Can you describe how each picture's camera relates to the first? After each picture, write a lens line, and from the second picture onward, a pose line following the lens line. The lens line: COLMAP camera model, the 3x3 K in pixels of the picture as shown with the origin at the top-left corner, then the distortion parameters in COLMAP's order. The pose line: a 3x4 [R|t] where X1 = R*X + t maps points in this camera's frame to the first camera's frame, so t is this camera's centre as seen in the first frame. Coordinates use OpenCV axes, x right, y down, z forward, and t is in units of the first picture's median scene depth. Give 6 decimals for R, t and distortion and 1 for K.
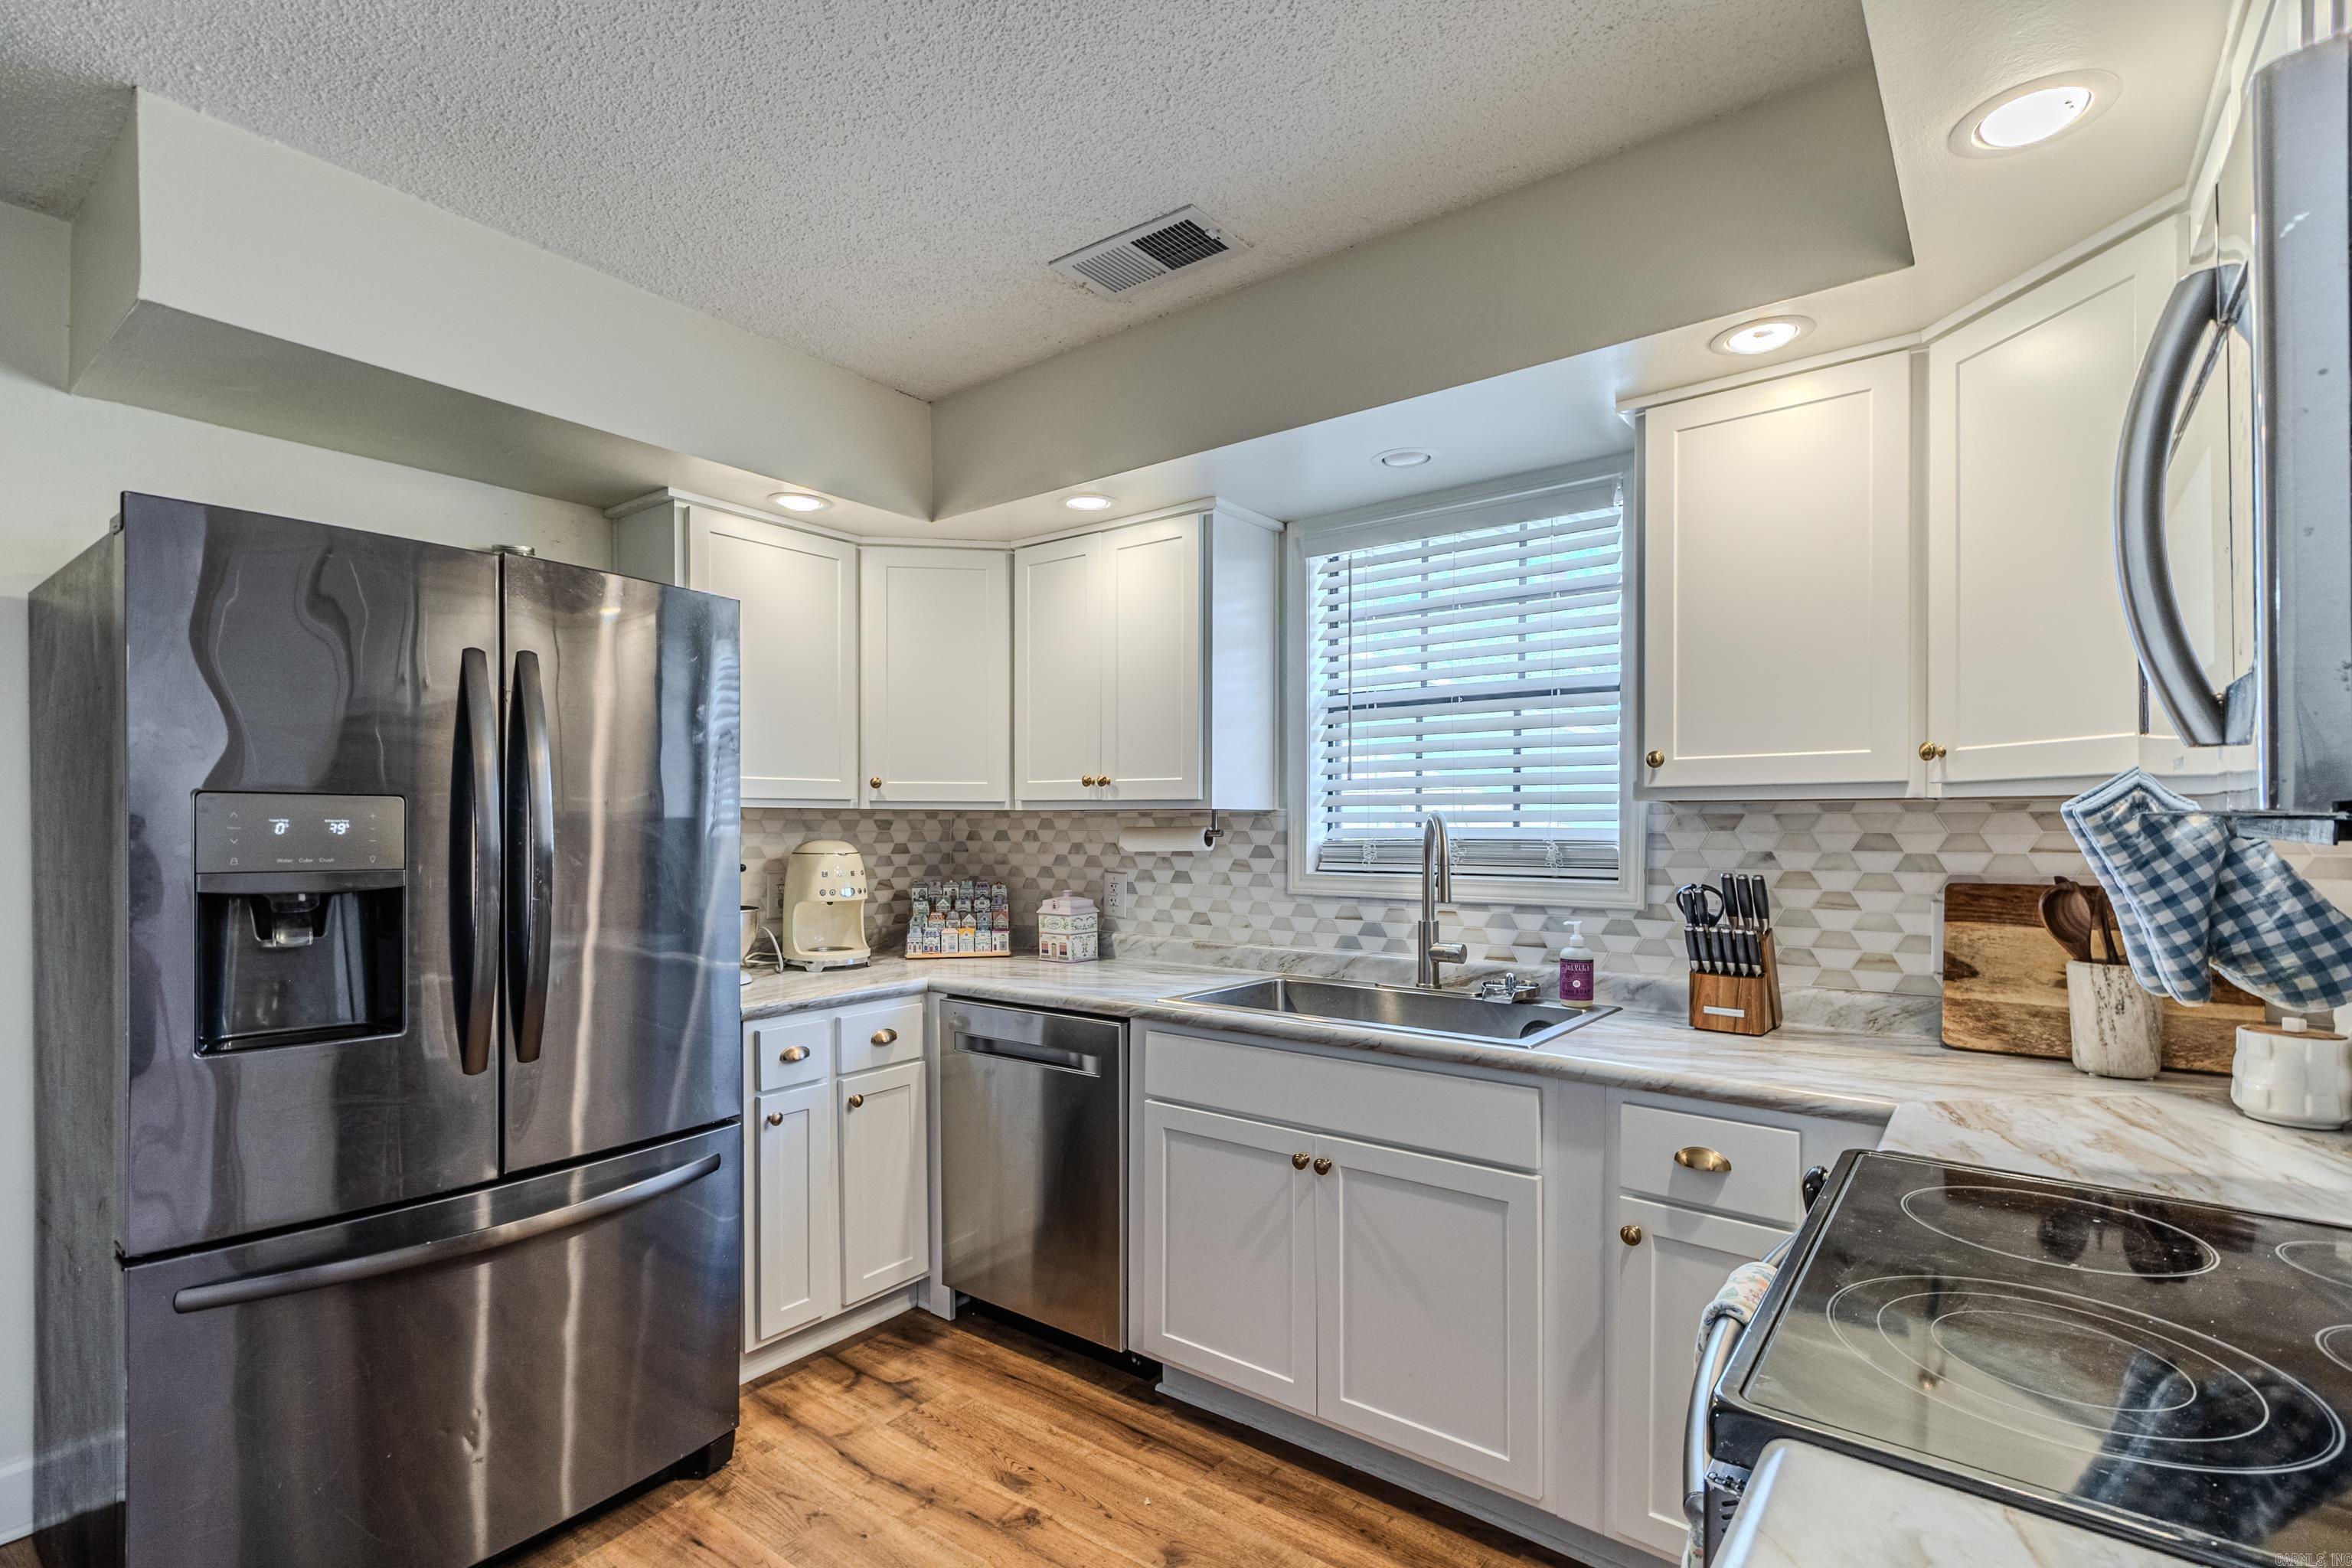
lens RADIAL K [[1083.8, 0, 1147.9], [0, 1083.8, 838.9], [0, 0, 1]] dist [0.004902, -0.003194]
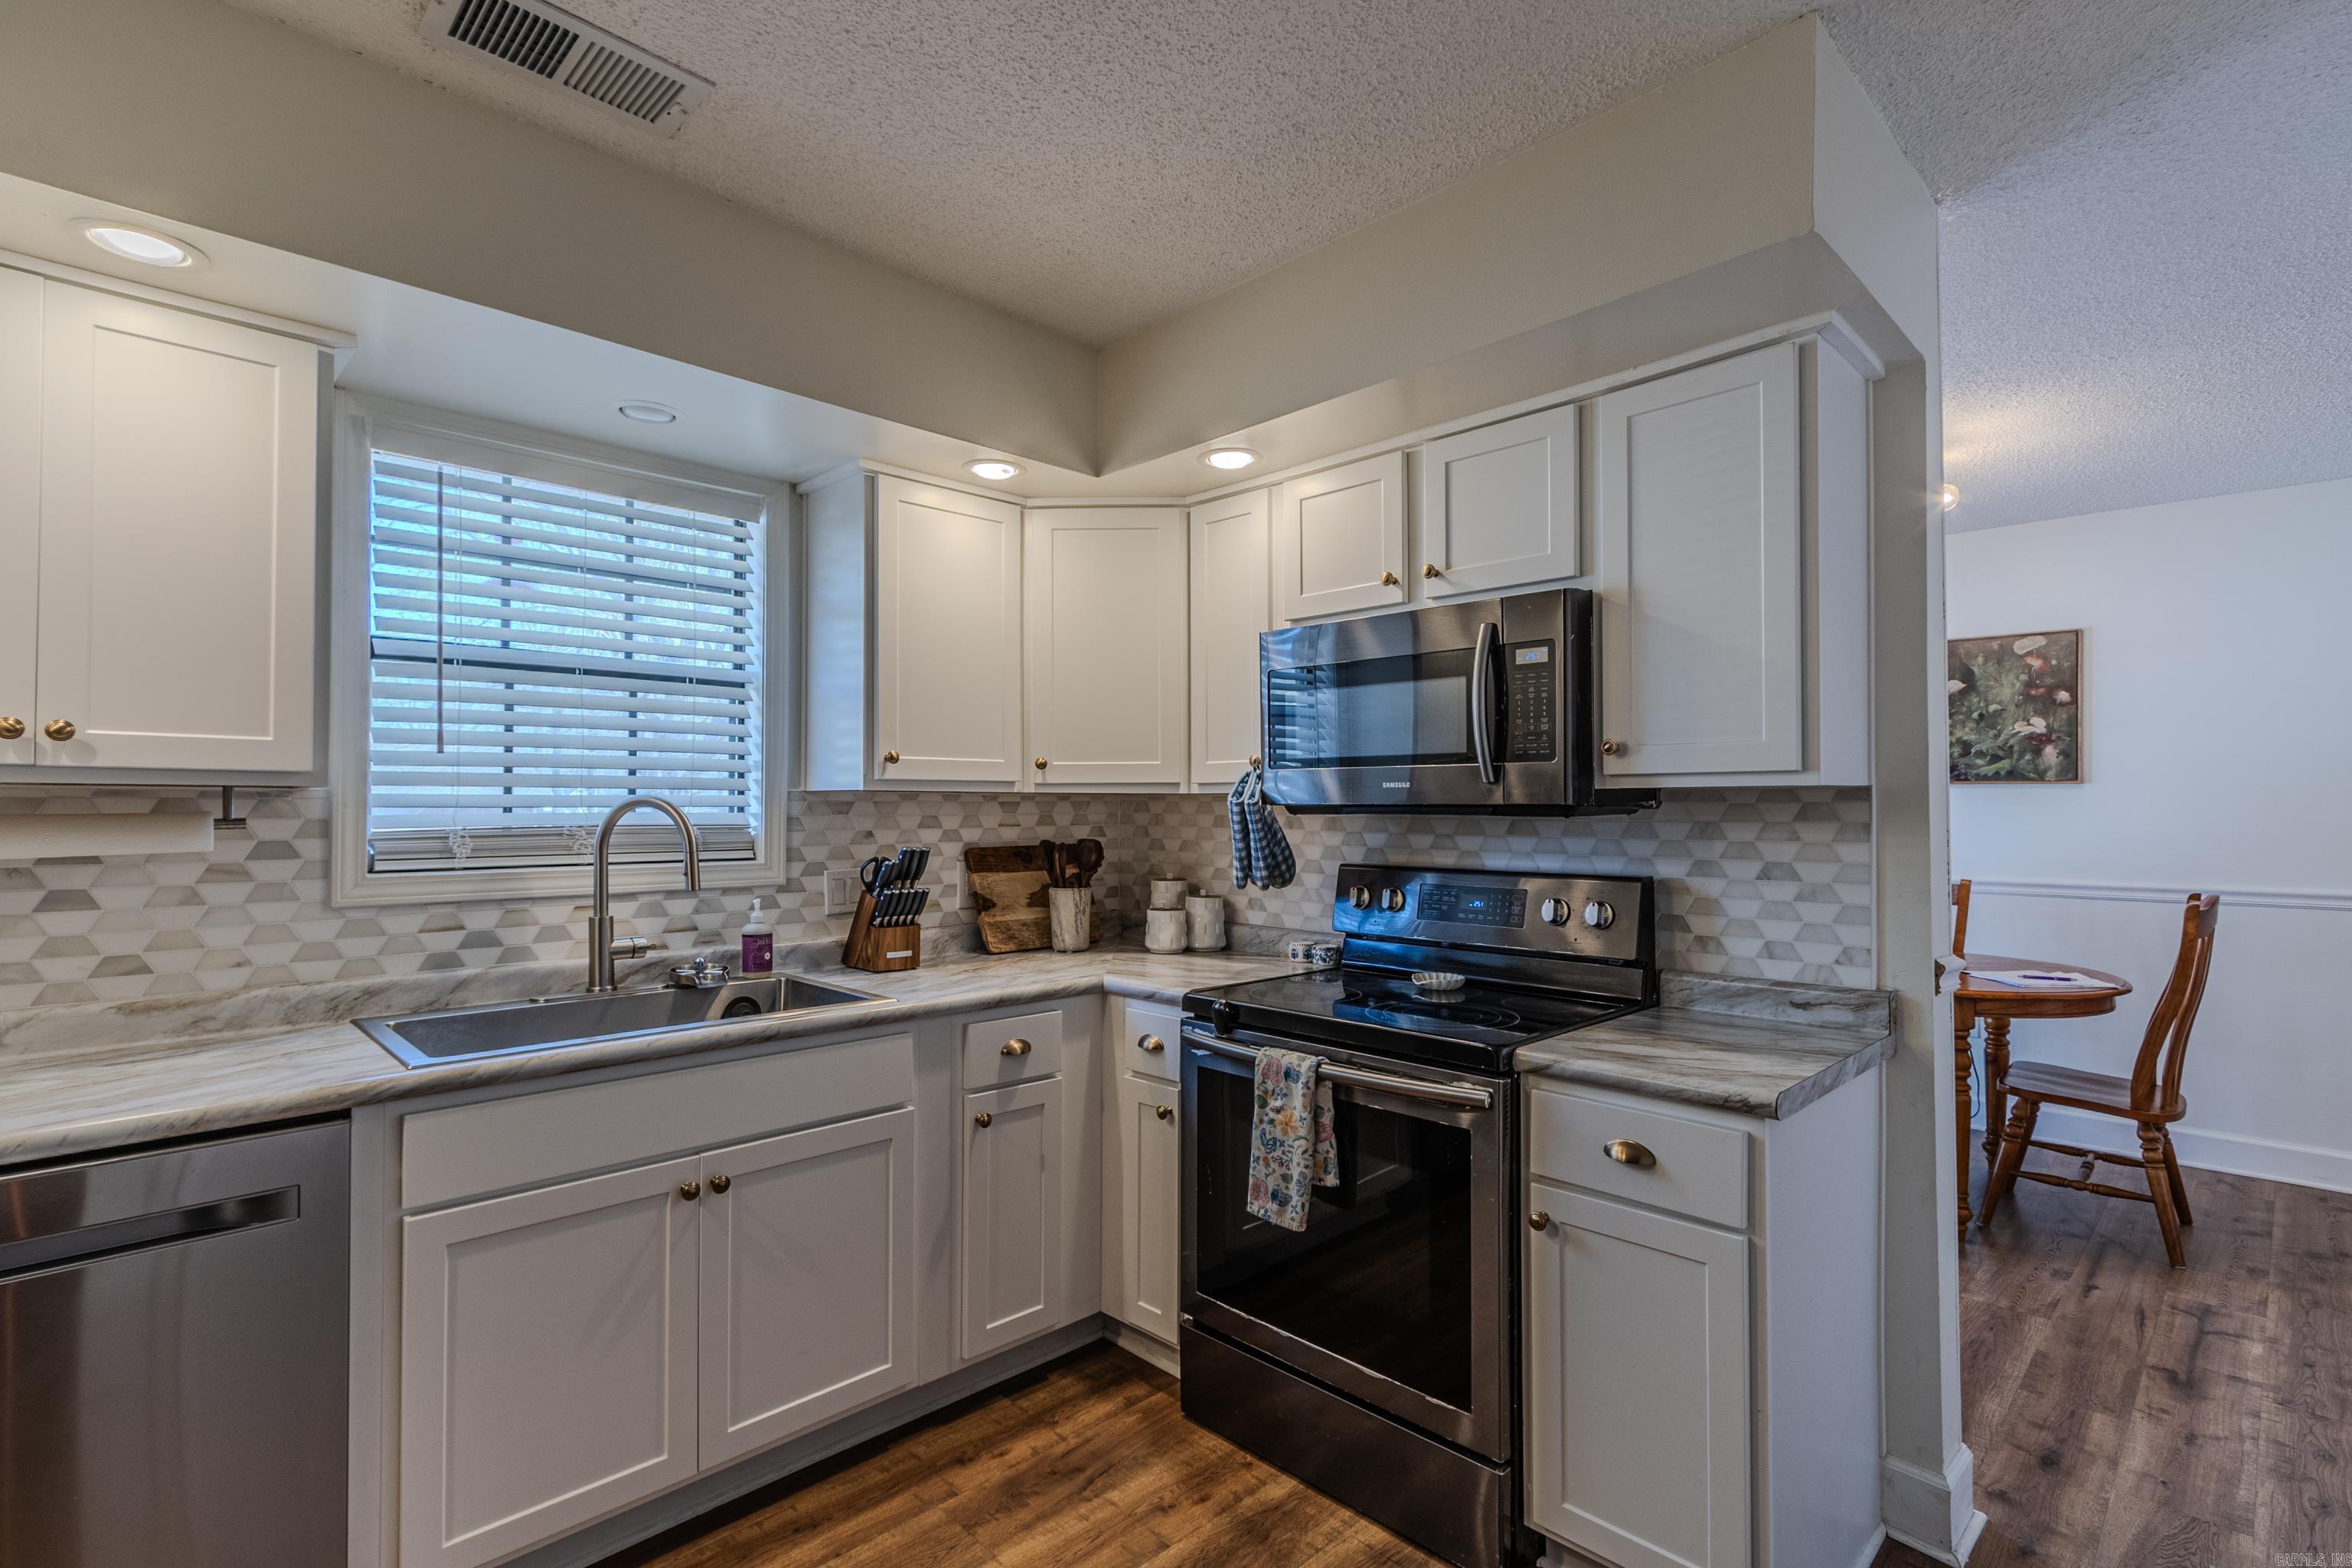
lens RADIAL K [[1083.8, 0, 1174.3], [0, 1083.8, 800.7], [0, 0, 1]] dist [0.004902, -0.003194]
pose [[0.124517, 0.008280, 0.992183, -0.592313], [0.014446, 0.999844, -0.010157, -0.004780], [-0.992112, 0.015598, 0.124378, 0.425119]]
